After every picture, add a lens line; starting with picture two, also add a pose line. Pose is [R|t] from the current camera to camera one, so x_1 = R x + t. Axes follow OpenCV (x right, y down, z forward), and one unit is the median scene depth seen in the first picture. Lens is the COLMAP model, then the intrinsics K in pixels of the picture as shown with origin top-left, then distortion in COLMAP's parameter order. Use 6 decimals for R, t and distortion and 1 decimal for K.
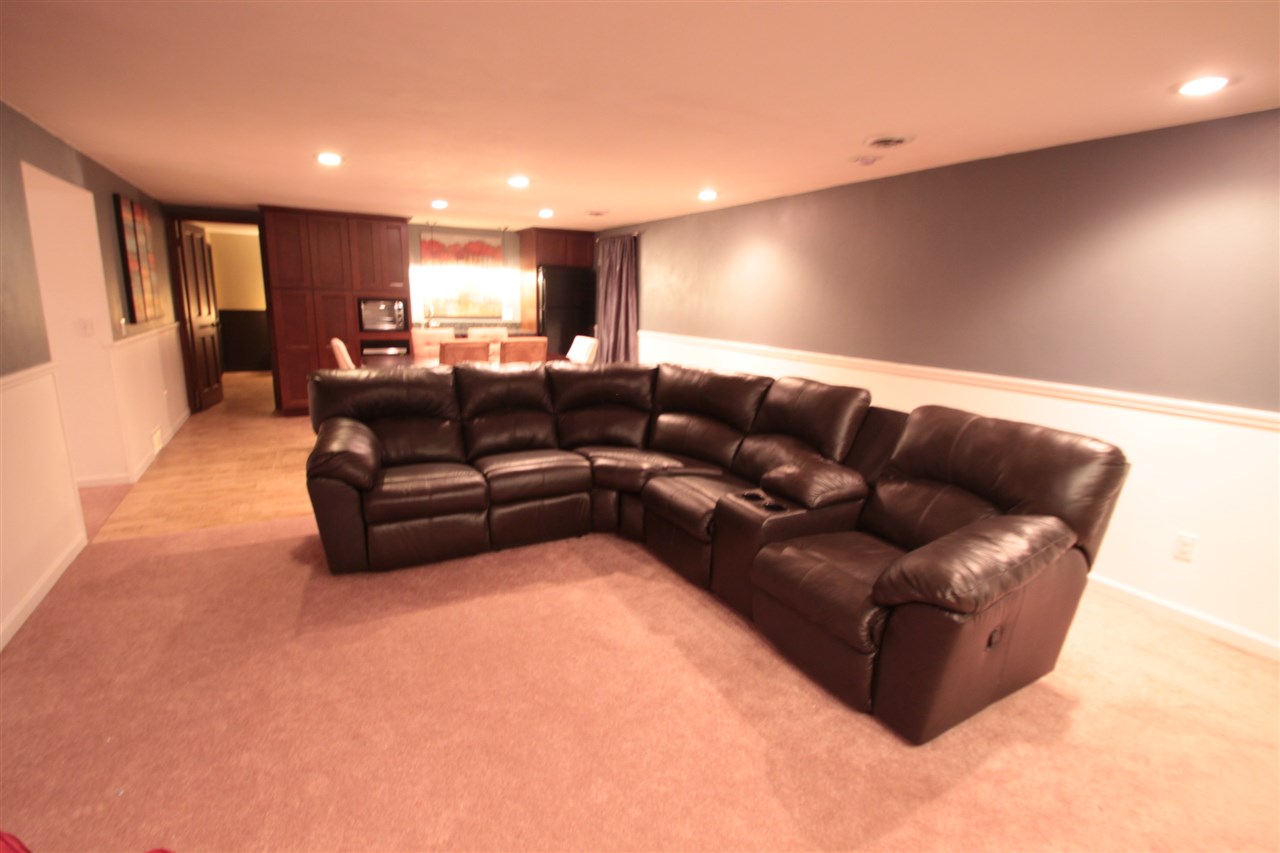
lens RADIAL K [[603.9, 0, 623.9], [0, 603.9, 425.5], [0, 0, 1]] dist [-0.000904, -0.000692]
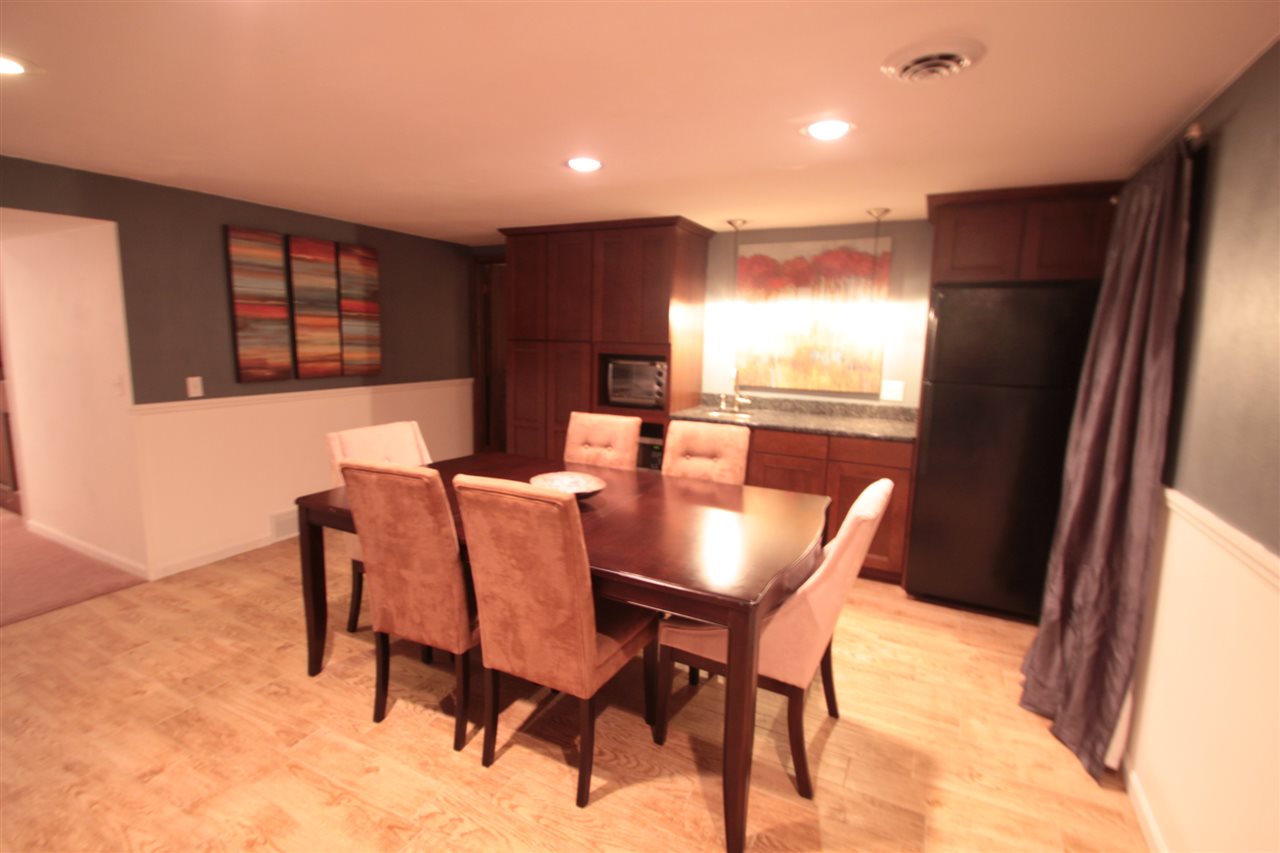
lens RADIAL K [[603.9, 0, 623.9], [0, 603.9, 425.5], [0, 0, 1]] dist [-0.000904, -0.000692]
pose [[0.563338, 0.113758, -0.818357, 0.093495], [-0.181884, 0.983253, 0.011475, -0.129074], [0.805958, 0.142382, 0.574595, 0.577853]]
